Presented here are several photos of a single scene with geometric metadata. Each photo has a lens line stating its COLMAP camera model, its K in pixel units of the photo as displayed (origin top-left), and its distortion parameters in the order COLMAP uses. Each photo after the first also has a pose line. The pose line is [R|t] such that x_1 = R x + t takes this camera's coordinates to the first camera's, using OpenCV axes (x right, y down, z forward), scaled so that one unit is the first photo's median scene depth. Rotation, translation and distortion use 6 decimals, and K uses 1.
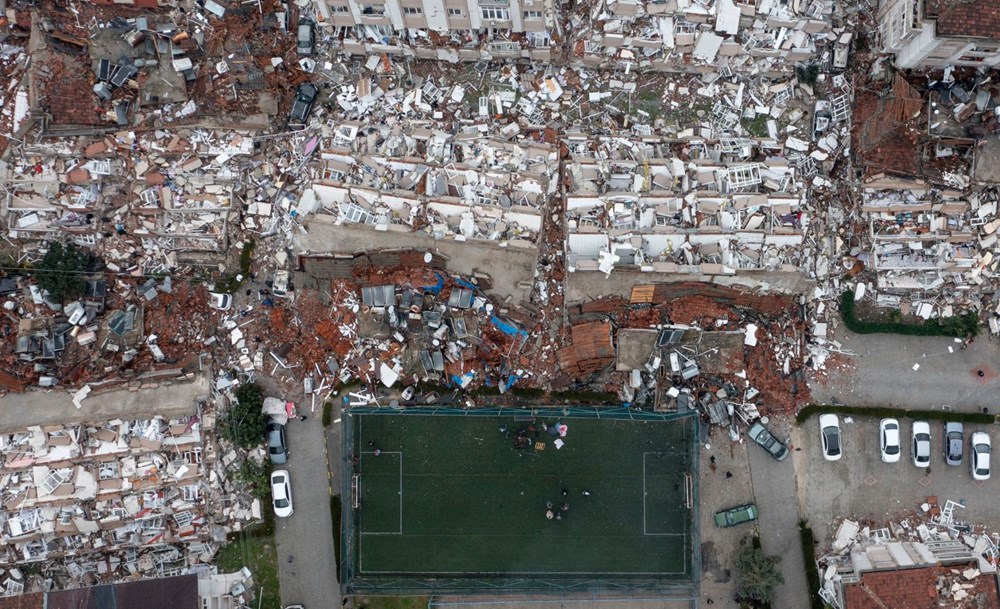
lens RADIAL K [[1130.8, 0, 525.8], [0, 1130.8, 263.0], [0, 0, 1]] dist [-0.006465, 0.000000]
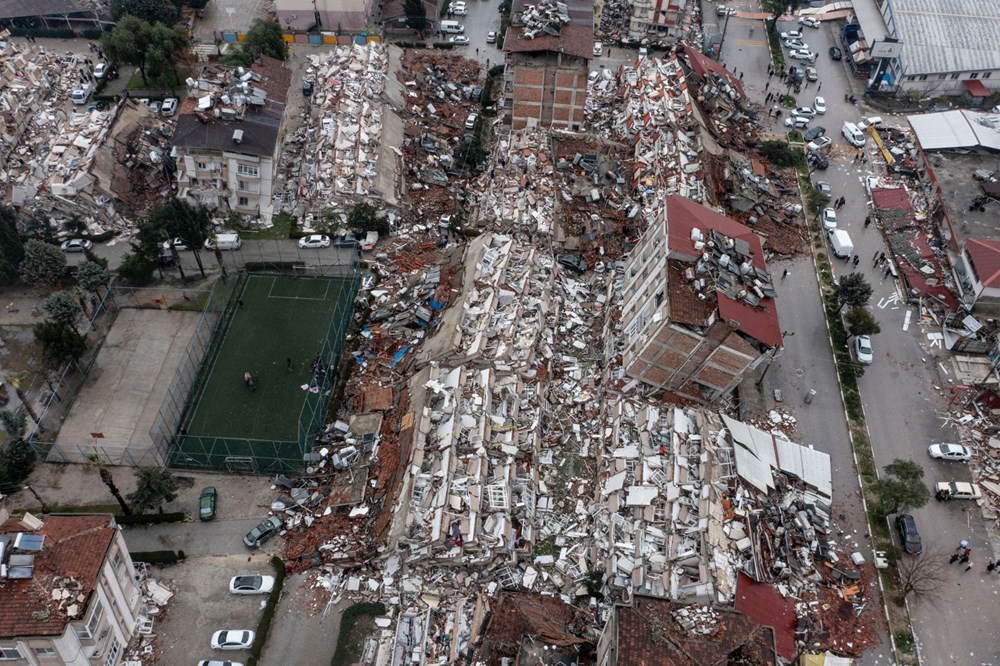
lens RADIAL K [[789.6, 0, 498.1], [0, 789.6, 332.6], [0, 0, 1]] dist [-0.008541, 0.006036]
pose [[-0.068699, 0.752459, -0.655046, 0.563766], [-0.996979, -0.027938, 0.072467, -0.124942], [0.036228, 0.658046, 0.752106, 0.293323]]
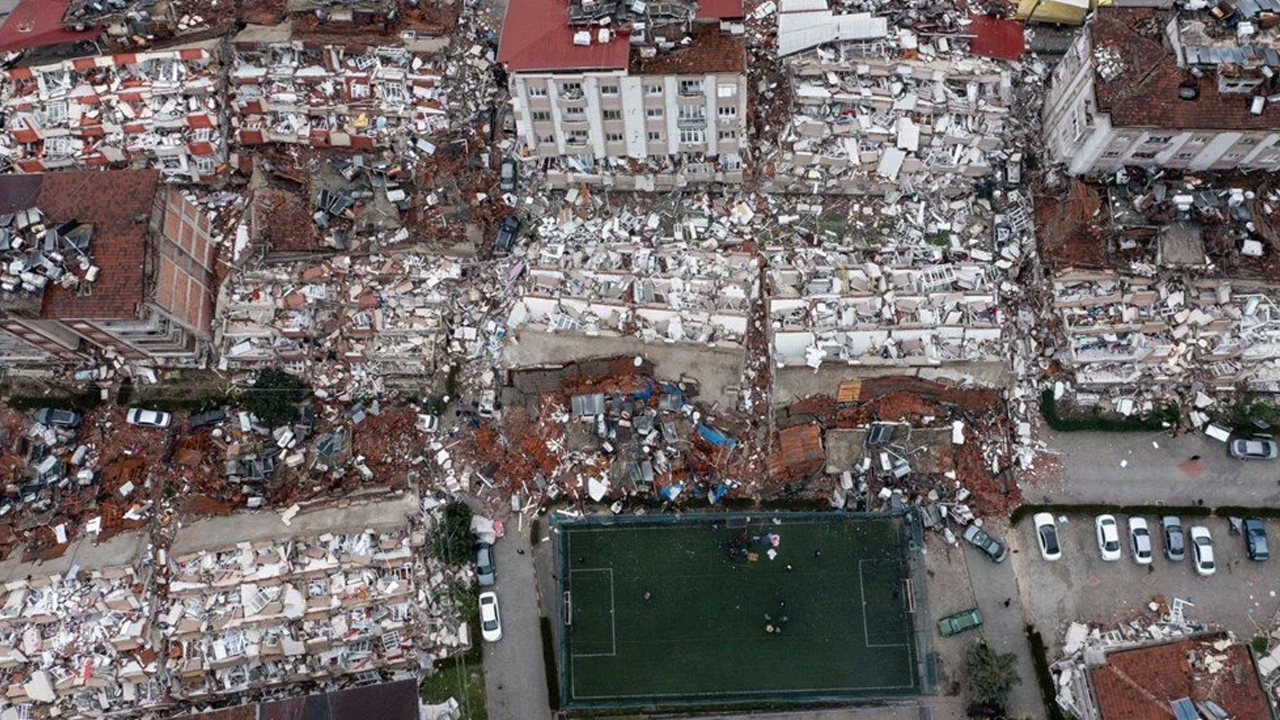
lens RADIAL K [[1139.5, 0, 616.1], [0, 1139.5, 314.9], [0, 0, 1]] dist [-0.008579, 0.008327]
pose [[0.999498, -0.030988, 0.006567, -0.107524], [0.031664, 0.971789, -0.233717, 0.187023], [0.000861, 0.233808, 0.972282, -0.011183]]
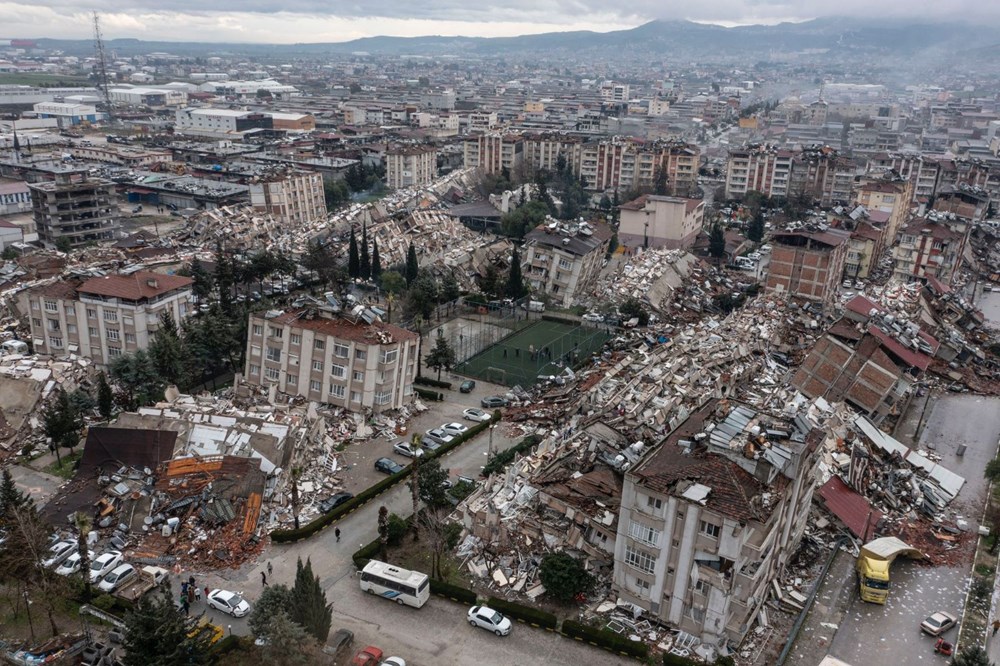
lens RADIAL K [[789.6, 0, 498.7], [0, 789.6, 334.7], [0, 0, 1]] dist [-0.008541, 0.006036]
pose [[-0.518646, 0.295765, -0.802203, 1.086284], [-0.854662, -0.153403, 0.496004, -0.388688], [0.023640, 0.942863, 0.332341, 0.540883]]
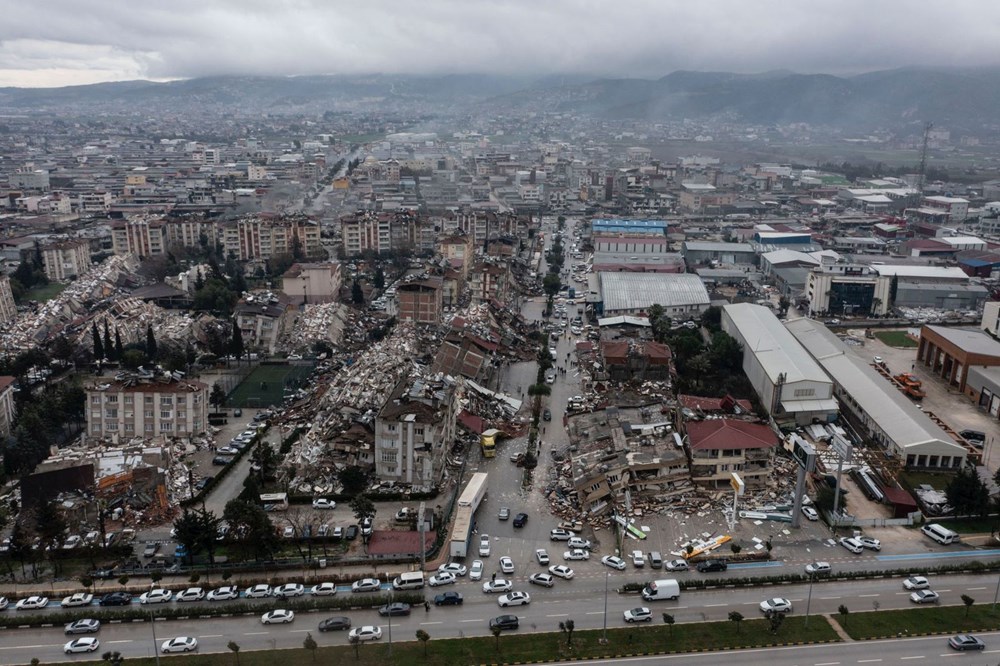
lens RADIAL K [[789.6, 0, 496.7], [0, 789.6, 336.1], [0, 0, 1]] dist [-0.008541, 0.006036]
pose [[-0.032035, 0.302306, -0.952673, 1.833481], [-0.998802, 0.025598, 0.041709, -0.446702], [0.036995, 0.952867, 0.301124, 0.316512]]
